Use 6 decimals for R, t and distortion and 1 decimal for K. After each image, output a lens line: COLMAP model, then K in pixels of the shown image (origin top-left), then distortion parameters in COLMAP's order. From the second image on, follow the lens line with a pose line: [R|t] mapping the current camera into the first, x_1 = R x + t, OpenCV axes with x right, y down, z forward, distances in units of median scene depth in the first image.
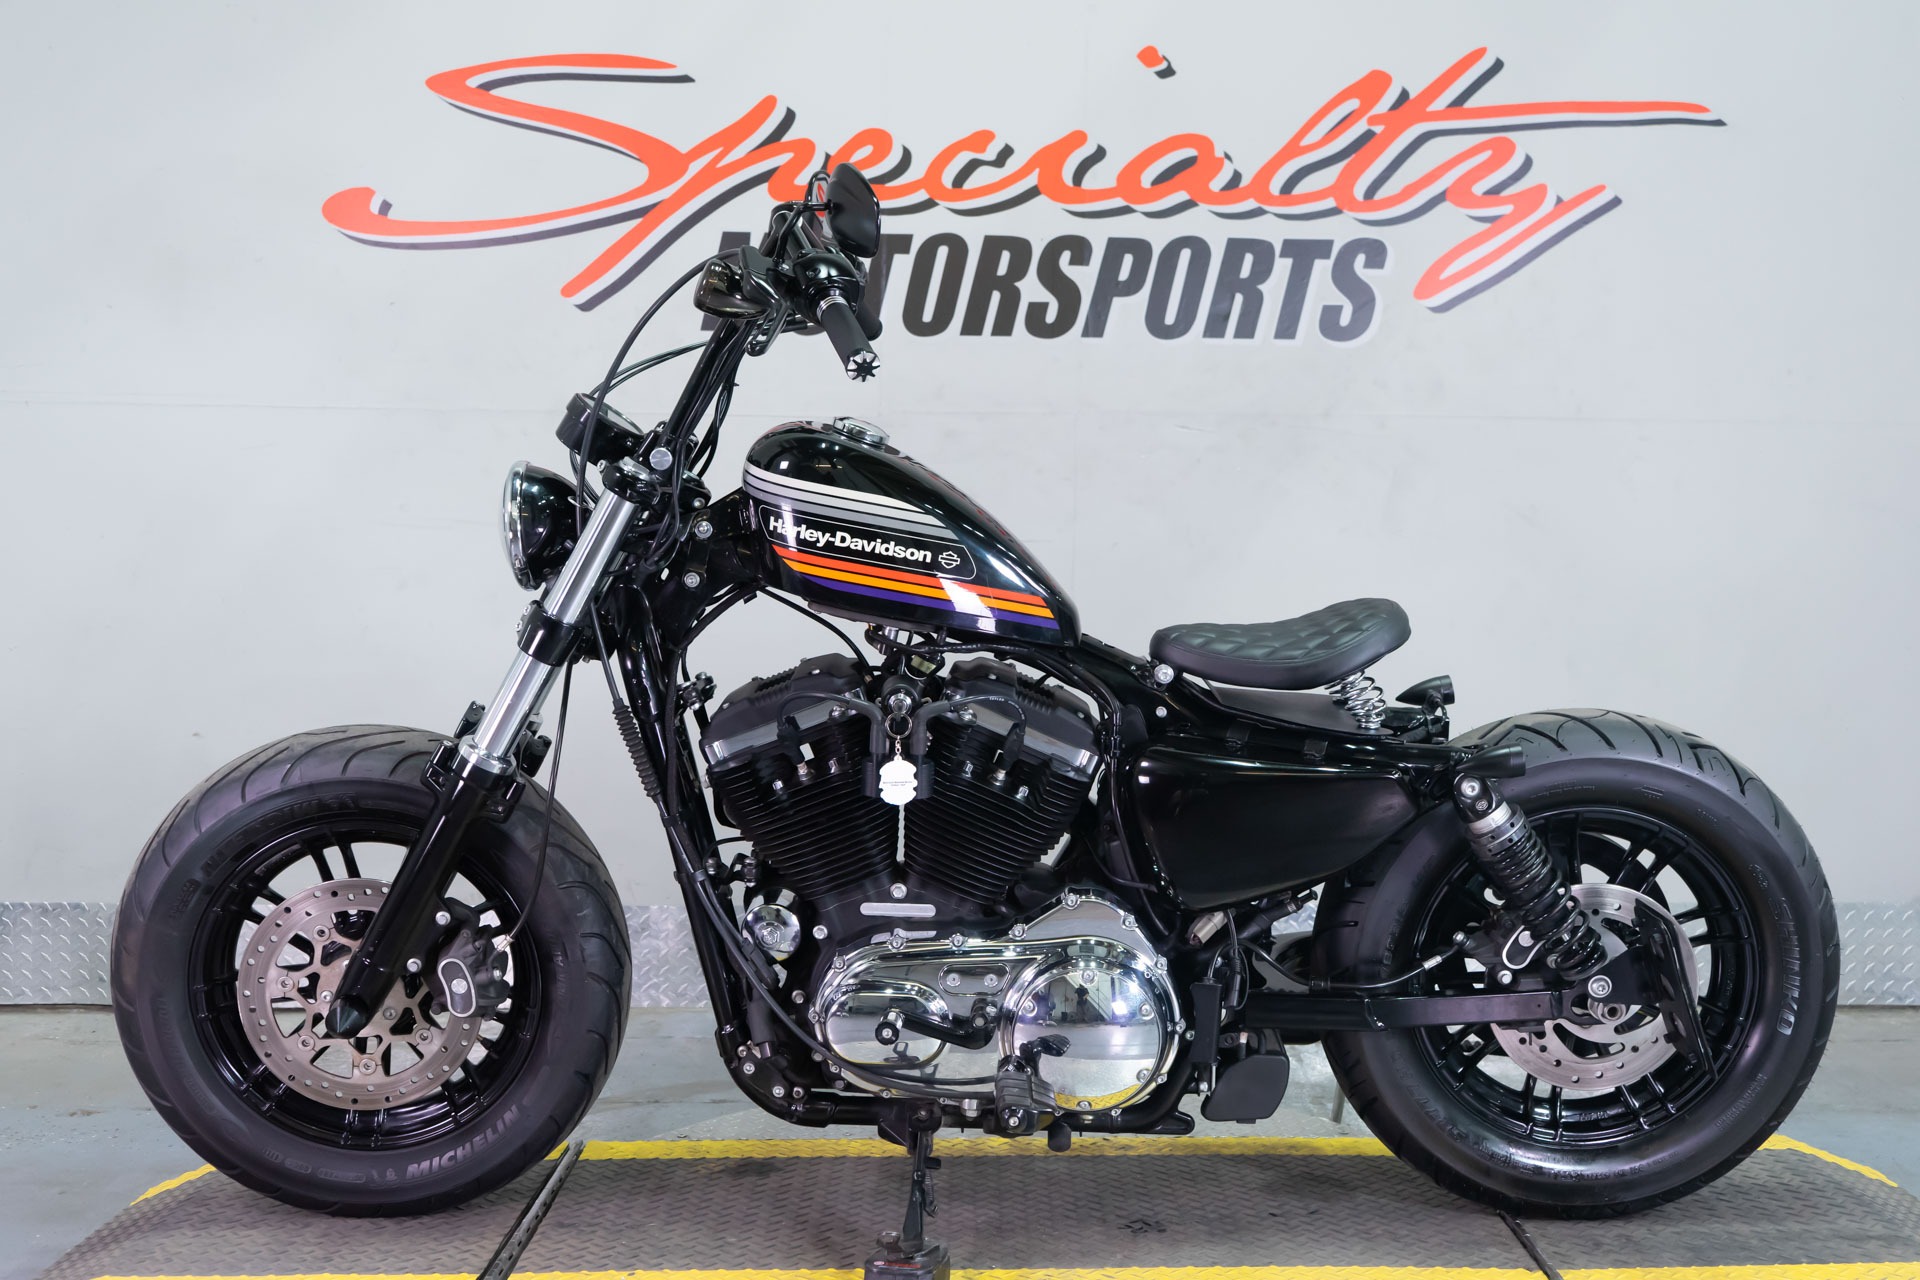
lens RADIAL K [[2171.3, 0, 960.0], [0, 2171.3, 640.0], [0, 0, 1]] dist [0.007756, 0.028753]
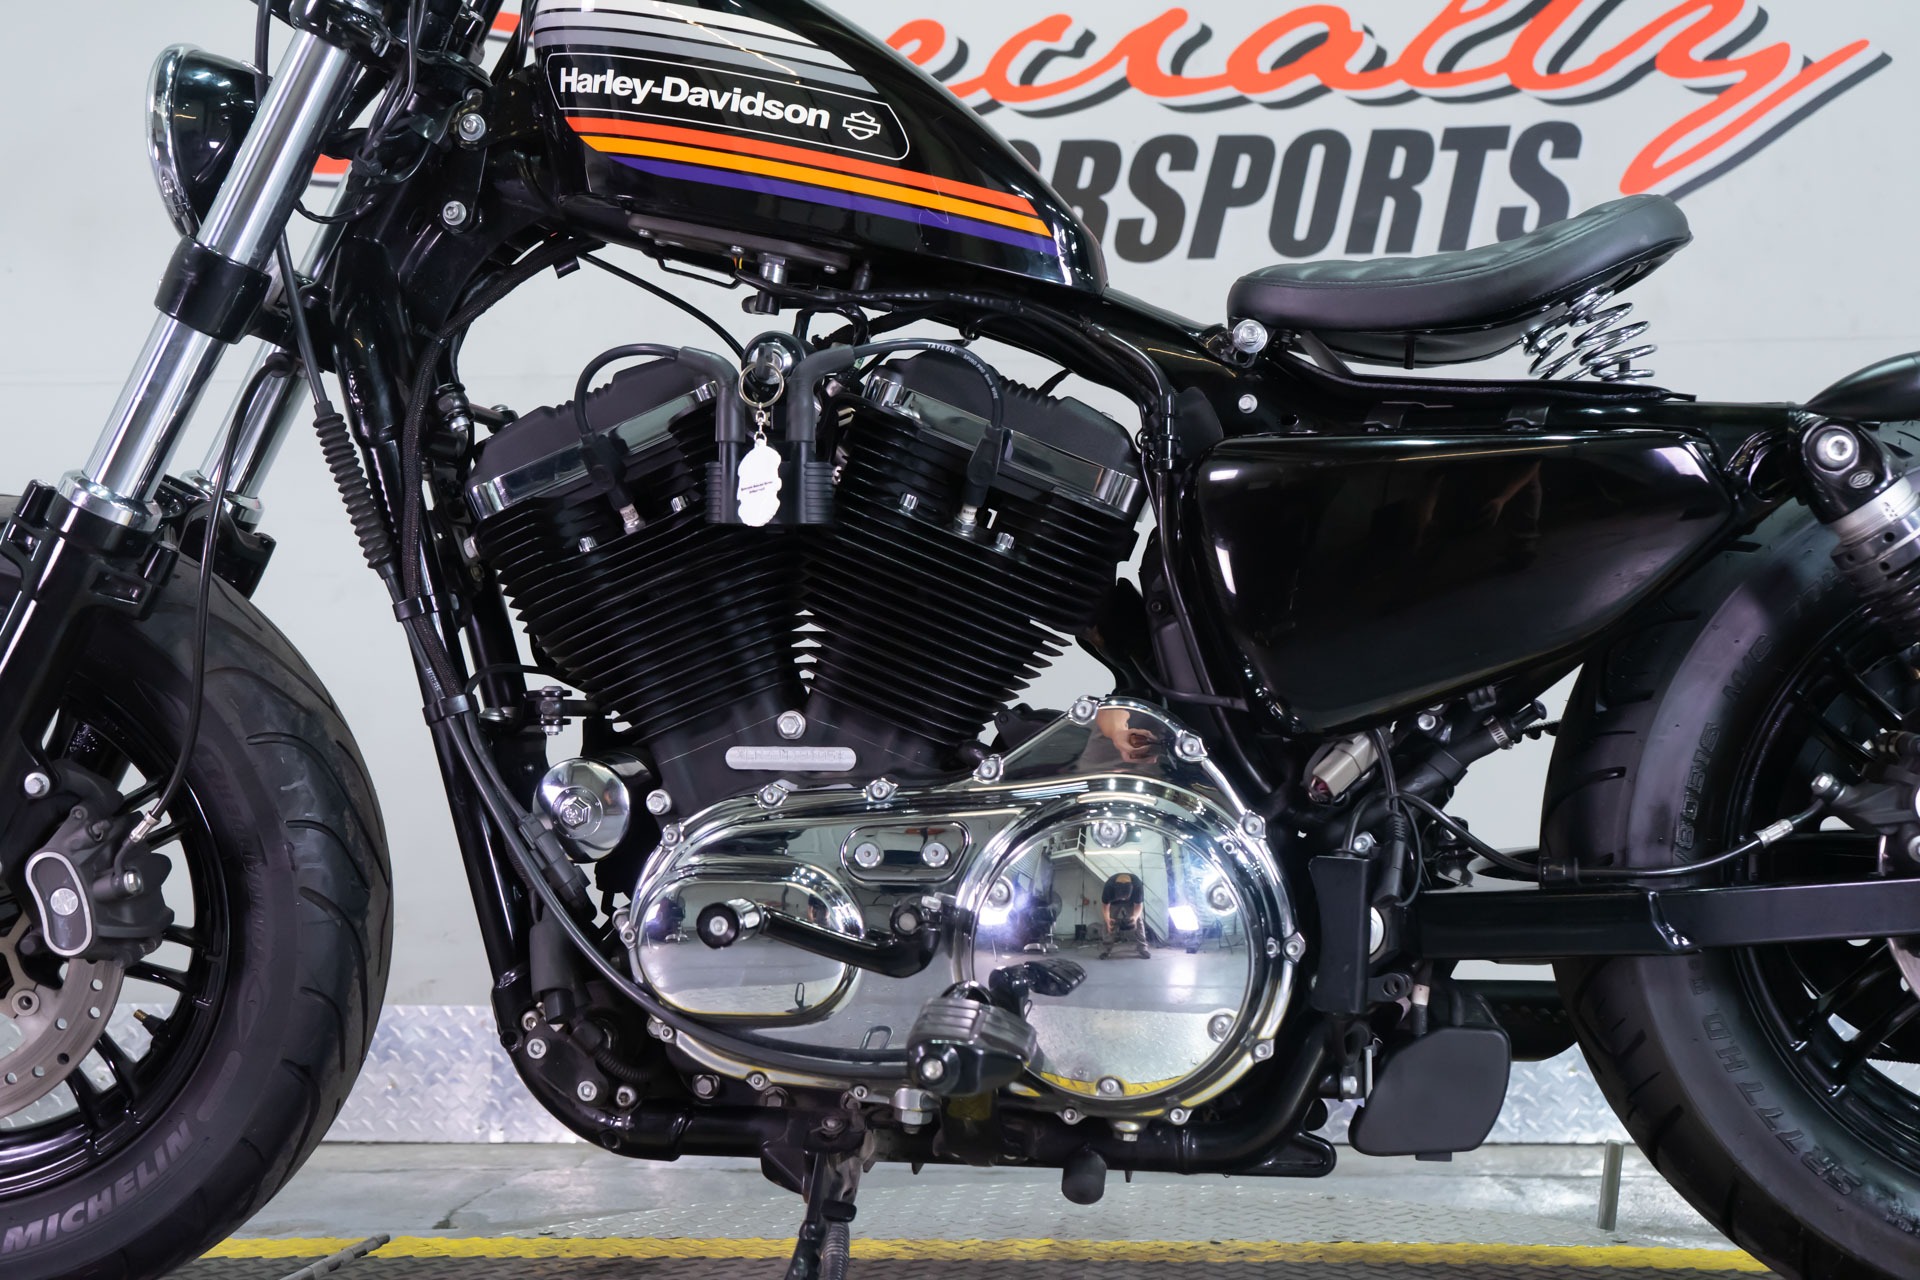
lens RADIAL K [[2052.8, 0, 901.8], [0, 2052.8, 606.0], [0, 0, 1]] dist [-0.014462, -0.001455]
pose [[0.992616, -0.022359, -0.119220, 0.044551], [0.003405, 0.987613, -0.156875, 0.114779], [0.121251, 0.155311, 0.980396, 0.319165]]
